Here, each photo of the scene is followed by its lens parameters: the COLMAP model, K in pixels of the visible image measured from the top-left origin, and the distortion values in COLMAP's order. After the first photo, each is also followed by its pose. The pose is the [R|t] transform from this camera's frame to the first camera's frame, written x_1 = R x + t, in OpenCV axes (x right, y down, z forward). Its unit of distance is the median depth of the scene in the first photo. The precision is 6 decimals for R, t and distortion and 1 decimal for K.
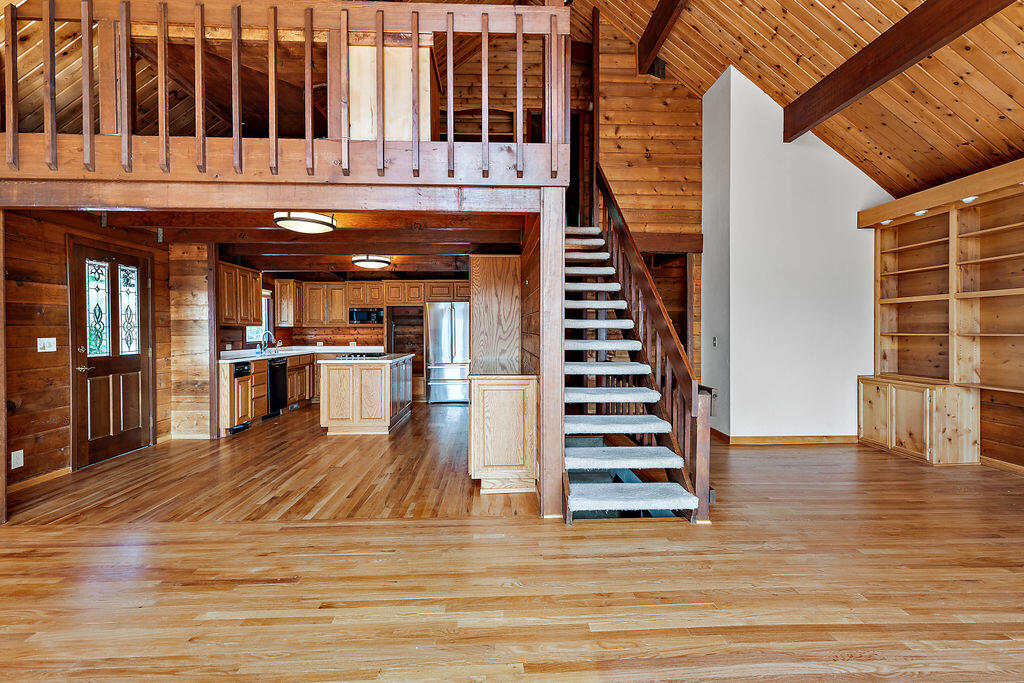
lens RADIAL K [[470.4, 0, 515.2], [0, 470.4, 334.1], [0, 0, 1]] dist [0.006749, 0.000061]
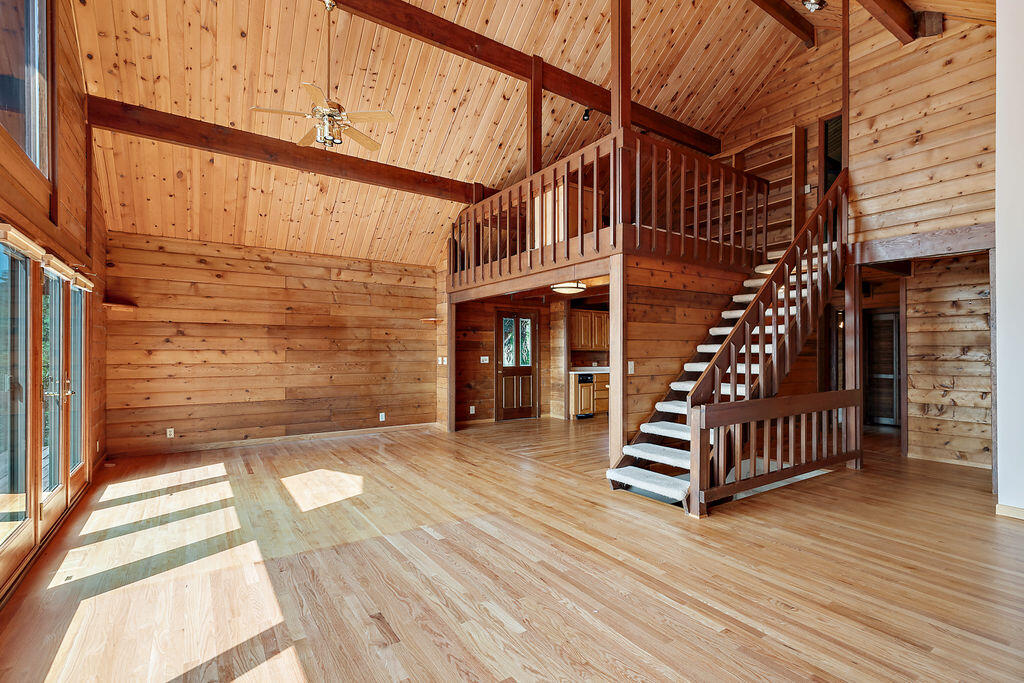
lens RADIAL K [[470.4, 0, 512.6], [0, 470.4, 349.6], [0, 0, 1]] dist [0.006749, 0.000061]
pose [[0.523701, -0.003177, -0.851896, 0.859328], [-0.011183, 0.999881, -0.010604, -0.002119], [0.851829, 0.015080, 0.523603, -0.013973]]
